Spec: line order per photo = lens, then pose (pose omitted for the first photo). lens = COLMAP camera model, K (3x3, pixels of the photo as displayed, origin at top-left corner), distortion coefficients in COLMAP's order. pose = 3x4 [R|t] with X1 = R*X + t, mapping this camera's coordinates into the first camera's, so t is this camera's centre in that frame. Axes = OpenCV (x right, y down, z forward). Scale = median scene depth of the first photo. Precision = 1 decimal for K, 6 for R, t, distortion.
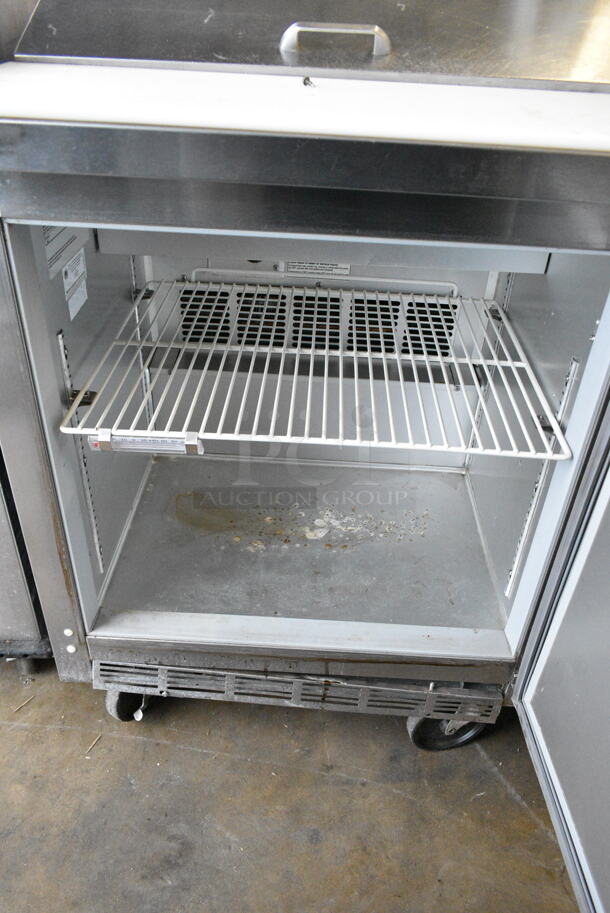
lens RADIAL K [[796.2, 0, 305.0], [0, 796.2, 456.5], [0, 0, 1]] dist [-0.005084, -0.002772]
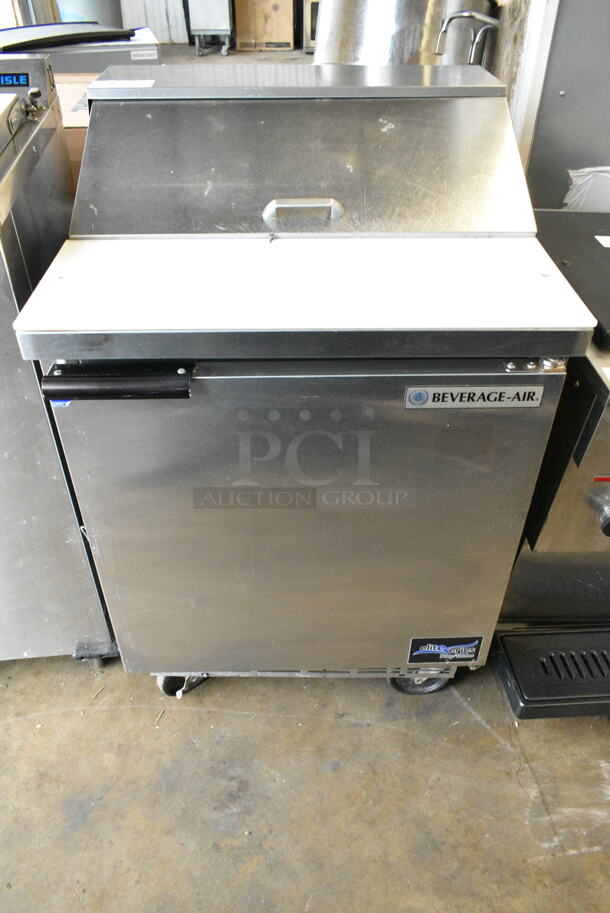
lens RADIAL K [[796.2, 0, 305.0], [0, 796.2, 456.5], [0, 0, 1]] dist [-0.005084, -0.002772]
pose [[0.995021, -0.094939, 0.030312, -0.031639], [0.092872, 0.993647, 0.063566, -0.136762], [-0.036154, -0.060434, 0.997517, -0.315420]]
